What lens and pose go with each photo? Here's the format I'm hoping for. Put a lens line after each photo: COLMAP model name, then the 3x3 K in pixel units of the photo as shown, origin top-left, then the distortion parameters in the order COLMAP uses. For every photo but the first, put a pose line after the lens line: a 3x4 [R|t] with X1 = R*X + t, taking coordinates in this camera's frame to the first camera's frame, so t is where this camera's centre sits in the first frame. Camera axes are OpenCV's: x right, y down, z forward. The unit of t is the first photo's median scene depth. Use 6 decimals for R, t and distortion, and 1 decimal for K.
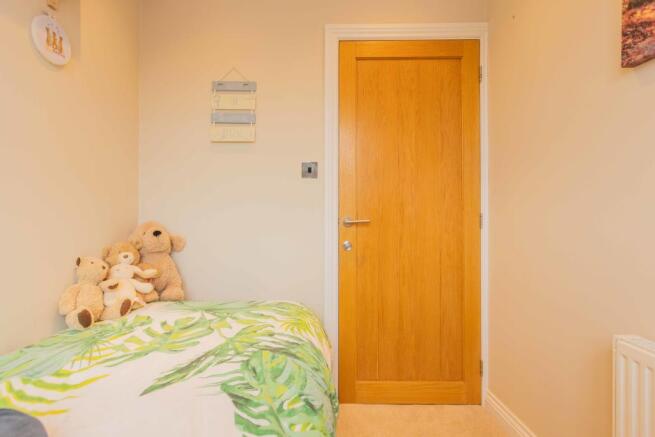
lens RADIAL K [[313.0, 0, 333.9], [0, 313.0, 202.0], [0, 0, 1]] dist [0.013631, -0.000743]
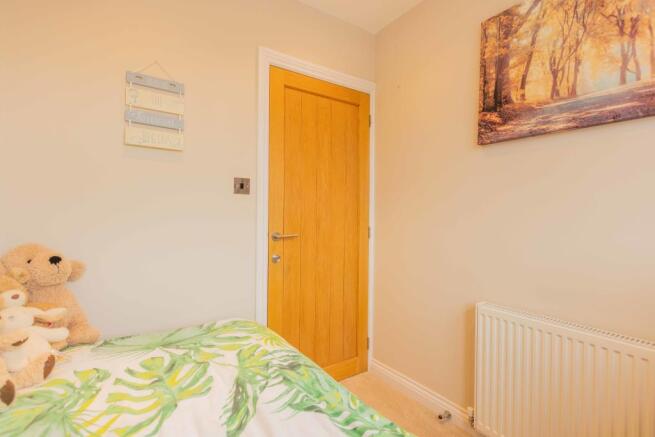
lens RADIAL K [[294.5, 0, 318.7], [0, 294.5, 212.2], [0, 0, 1]] dist [0.001679, -0.000086]
pose [[0.845582, 0.016438, 0.533592, -0.384778], [-0.025135, 0.999643, 0.009036, -0.033697], [-0.533253, -0.021052, 0.845694, 0.070219]]
